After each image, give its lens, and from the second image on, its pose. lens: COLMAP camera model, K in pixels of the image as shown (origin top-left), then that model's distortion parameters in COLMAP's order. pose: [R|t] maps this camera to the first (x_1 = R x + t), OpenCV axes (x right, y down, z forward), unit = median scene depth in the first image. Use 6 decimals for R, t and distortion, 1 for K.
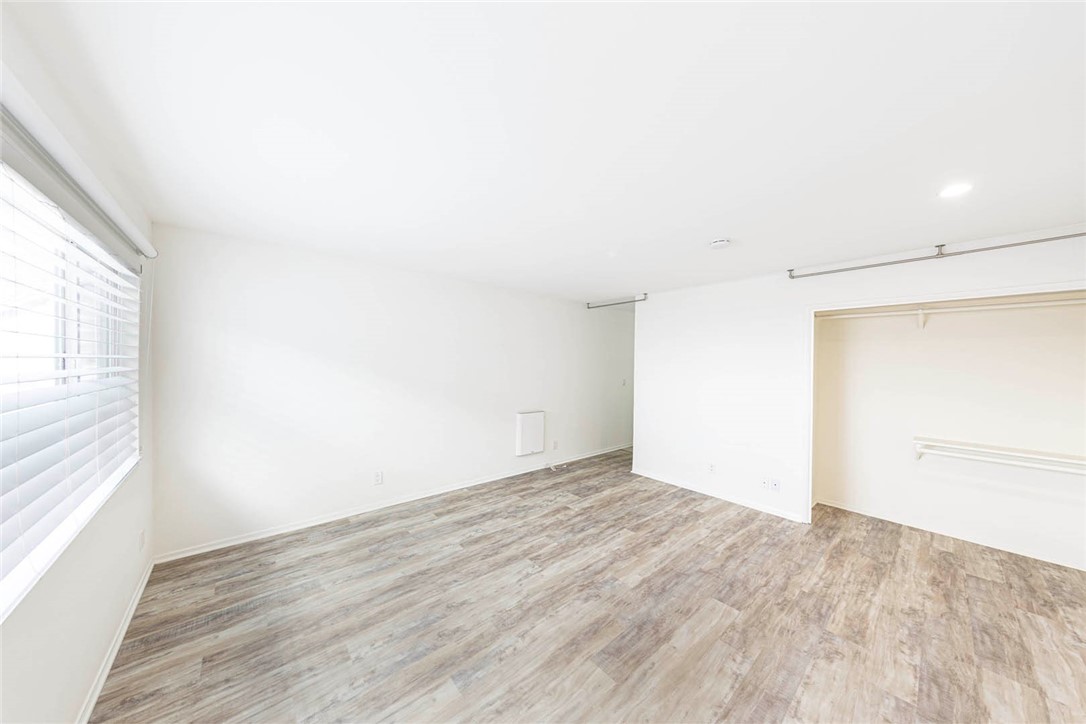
lens RADIAL K [[339.4, 0, 542.4], [0, 339.4, 364.1], [0, 0, 1]] dist [0.000299, -0.000092]
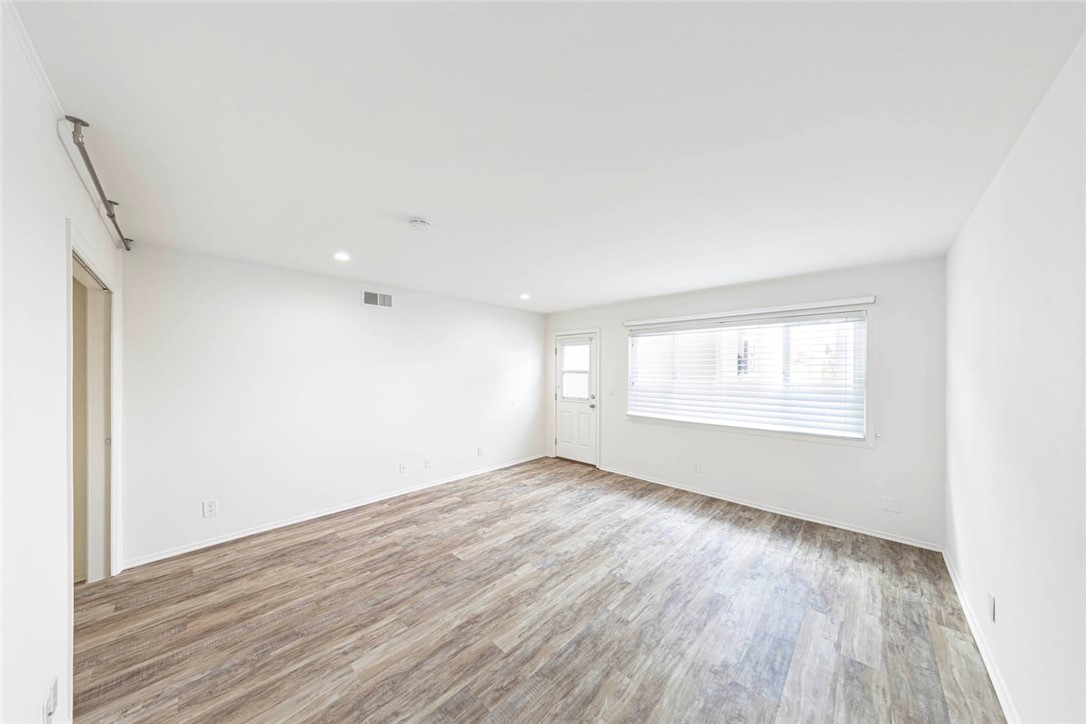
lens RADIAL K [[339.4, 0, 543.2], [0, 339.4, 368.9], [0, 0, 1]] dist [0.000299, -0.000092]
pose [[-0.995638, -0.021646, -0.090753, 0.291671], [-0.021069, 0.999751, -0.007312, 0.007362], [0.090889, -0.005368, -0.995847, 1.900185]]
